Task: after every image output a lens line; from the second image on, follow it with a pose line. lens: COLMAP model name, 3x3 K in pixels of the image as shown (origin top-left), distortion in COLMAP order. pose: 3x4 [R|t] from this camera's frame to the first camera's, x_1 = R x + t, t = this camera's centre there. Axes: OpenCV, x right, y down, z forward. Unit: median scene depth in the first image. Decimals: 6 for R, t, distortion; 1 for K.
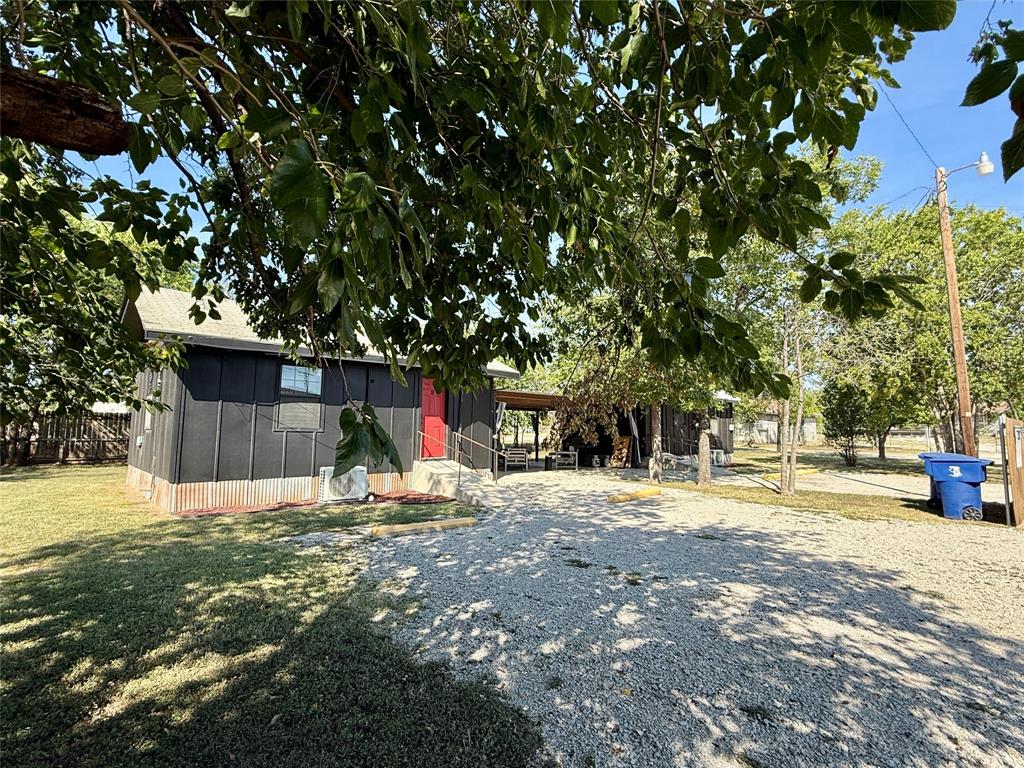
lens RADIAL K [[510.0, 0, 510.5], [0, 510.0, 381.9], [0, 0, 1]] dist [0.000344, 0.000193]
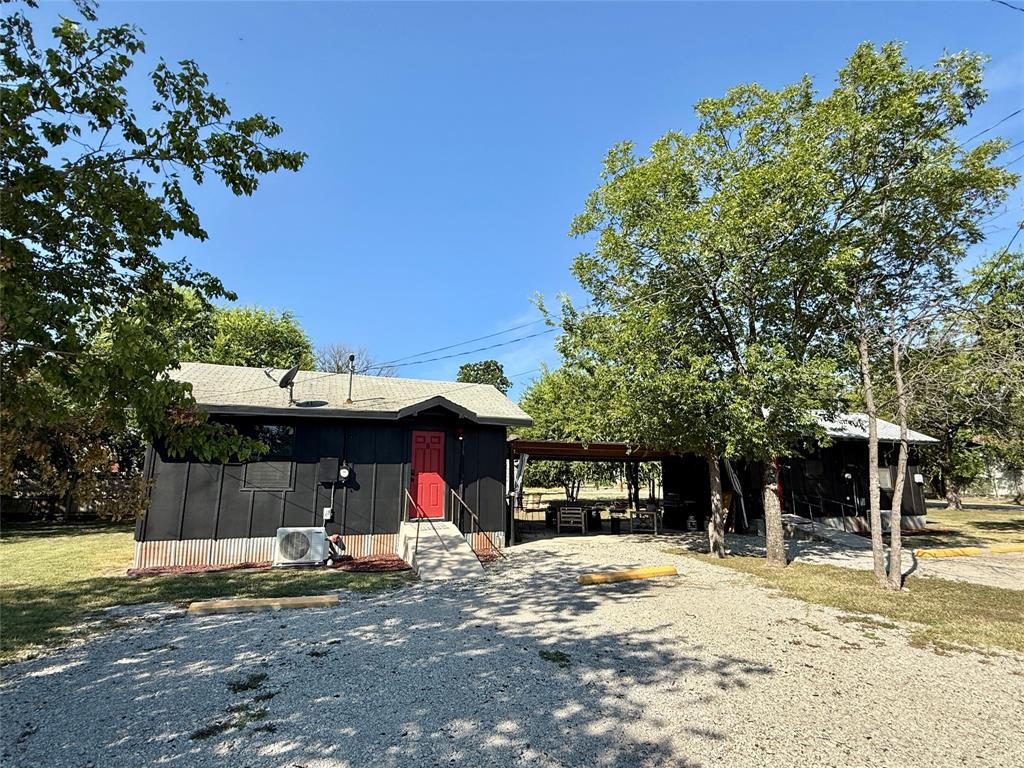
lens RADIAL K [[510.0, 0, 512.9], [0, 510.0, 384.2], [0, 0, 1]] dist [0.000344, 0.000193]
pose [[0.922619, -0.081714, -0.376956, 0.419447], [0.044797, 0.993389, -0.105696, 0.016047], [0.383101, 0.080631, 0.920180, 0.239356]]
